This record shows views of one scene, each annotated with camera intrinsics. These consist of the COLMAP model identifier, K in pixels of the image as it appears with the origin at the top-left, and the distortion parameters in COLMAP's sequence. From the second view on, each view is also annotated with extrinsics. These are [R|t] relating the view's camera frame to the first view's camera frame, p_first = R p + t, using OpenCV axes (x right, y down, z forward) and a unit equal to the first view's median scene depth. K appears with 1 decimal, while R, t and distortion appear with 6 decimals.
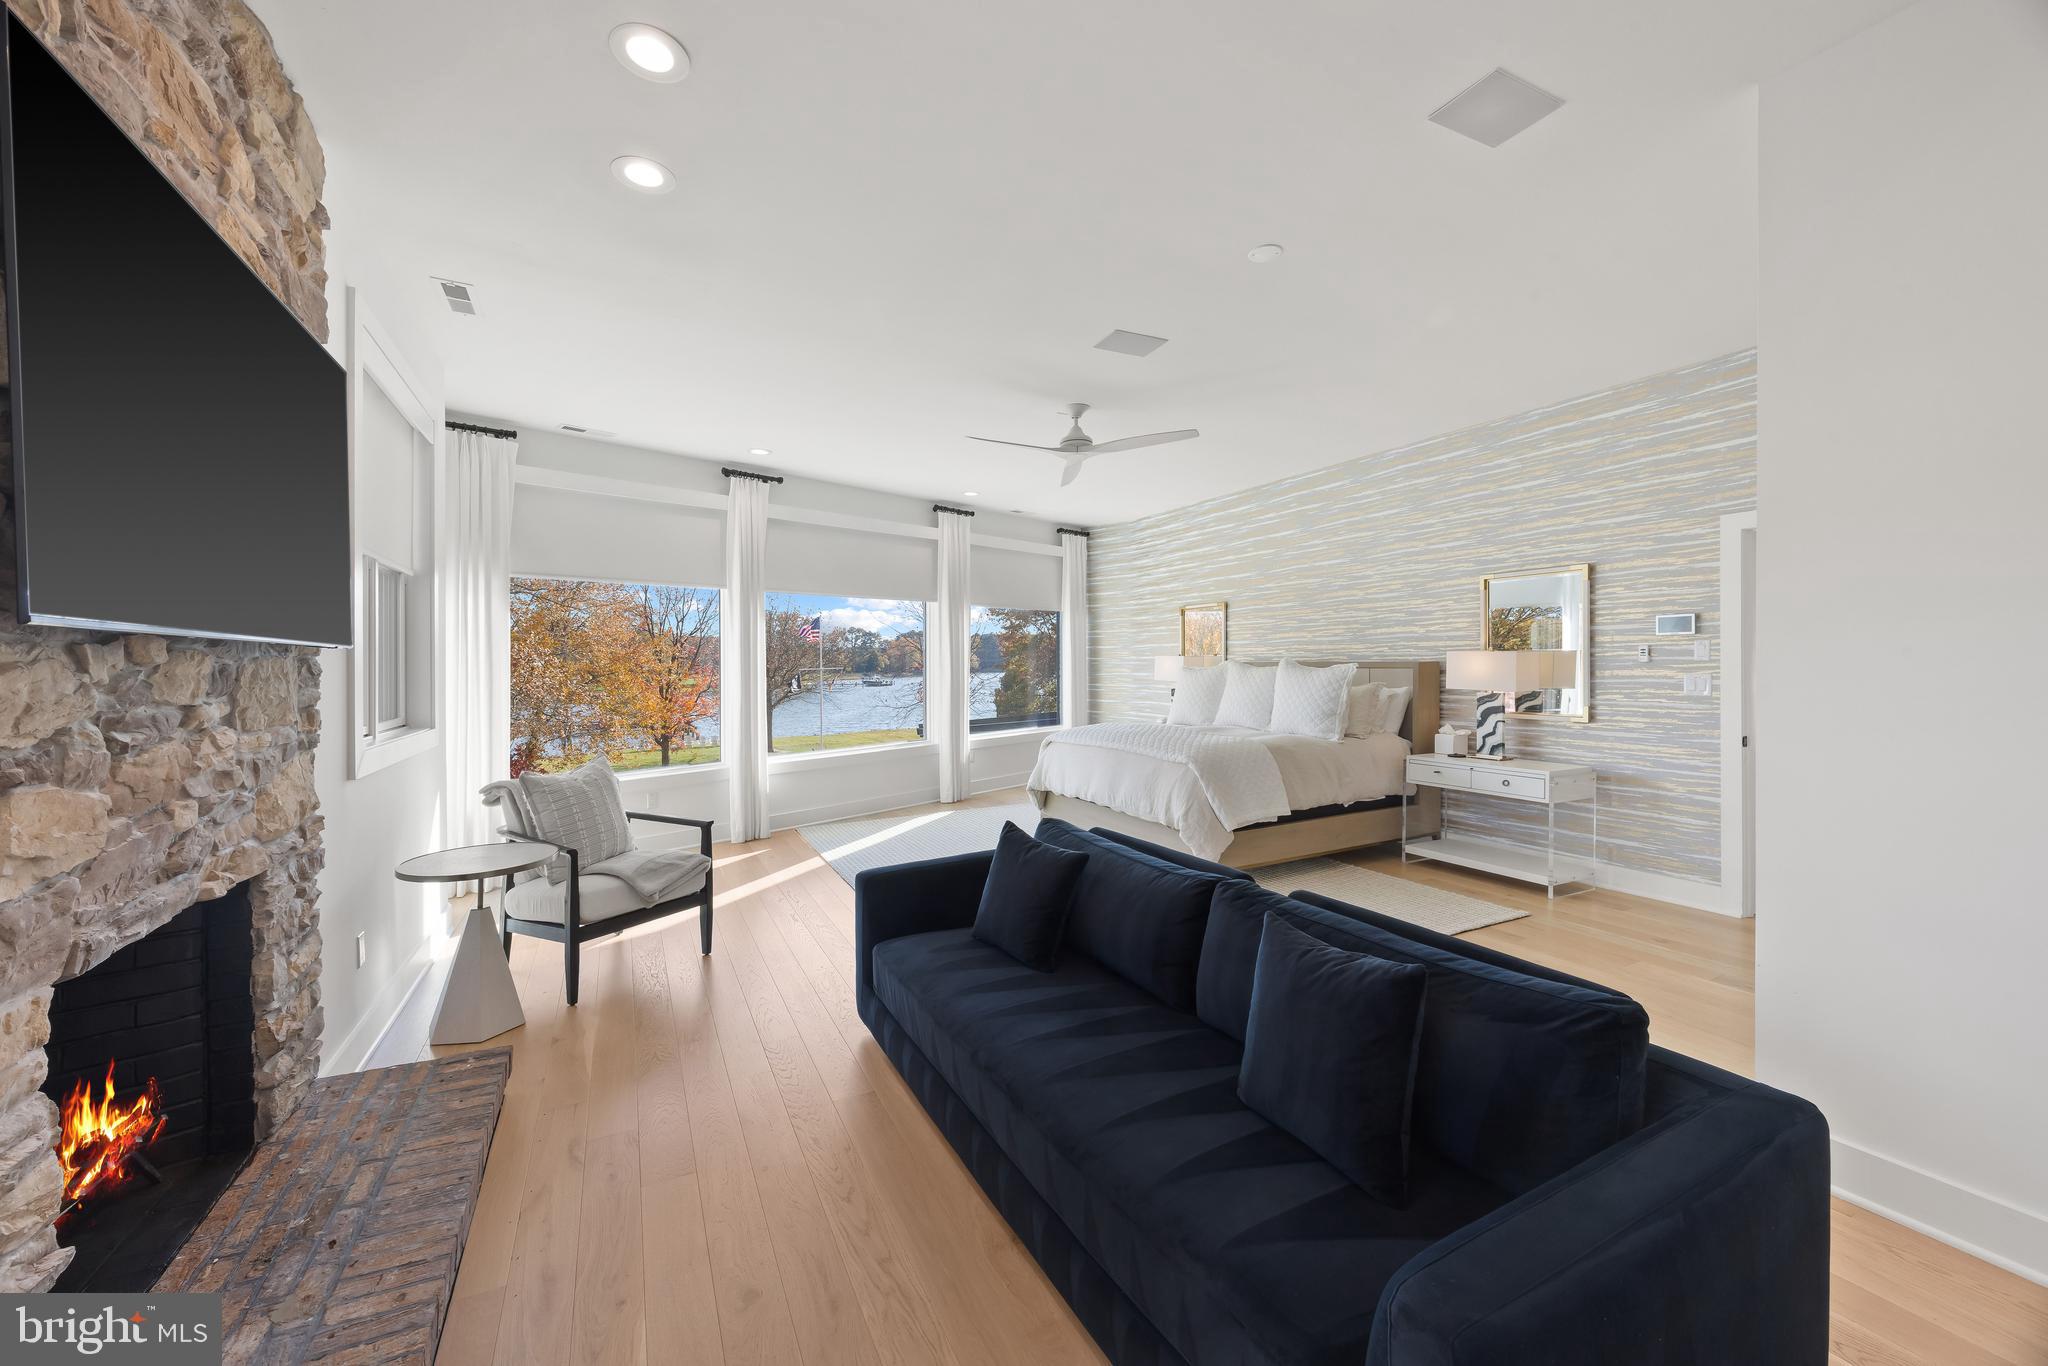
lens RADIAL K [[863.9, 0, 1023.0], [0, 863.9, 688.2], [0, 0, 1]] dist [-0.000056, 0.000812]
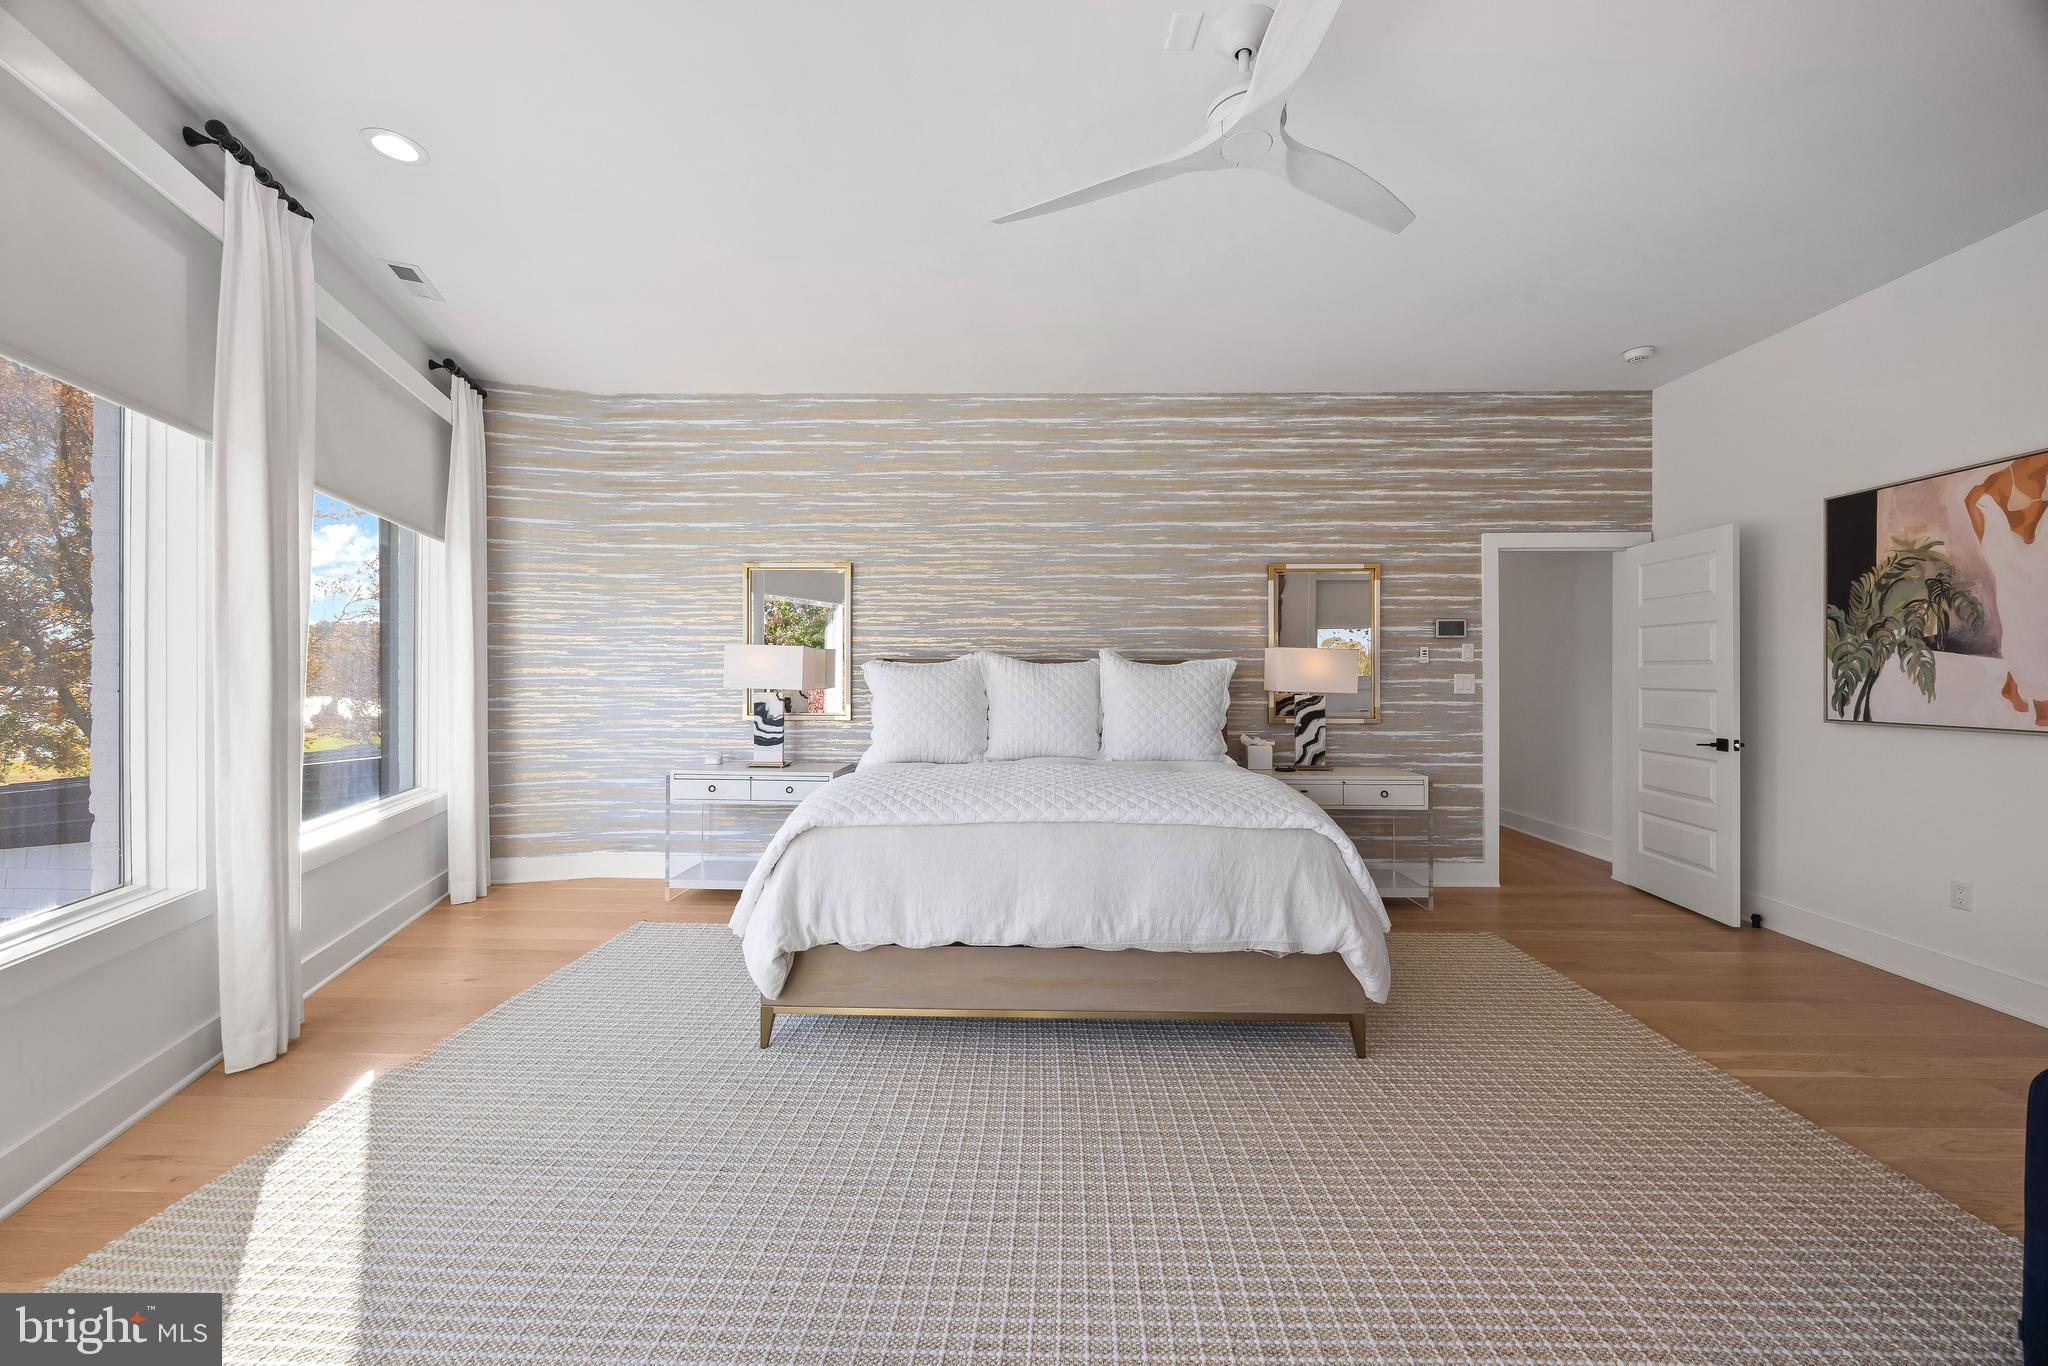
lens RADIAL K [[863.9, 0, 906.2], [0, 863.9, 675.3], [0, 0, 1]] dist [-0.000056, 0.000812]
pose [[0.436844, -0.007851, 0.899503, -0.332037], [0.019387, 0.999812, -0.000688, -0.017679], [-0.899328, 0.017739, 0.436914, 0.727535]]
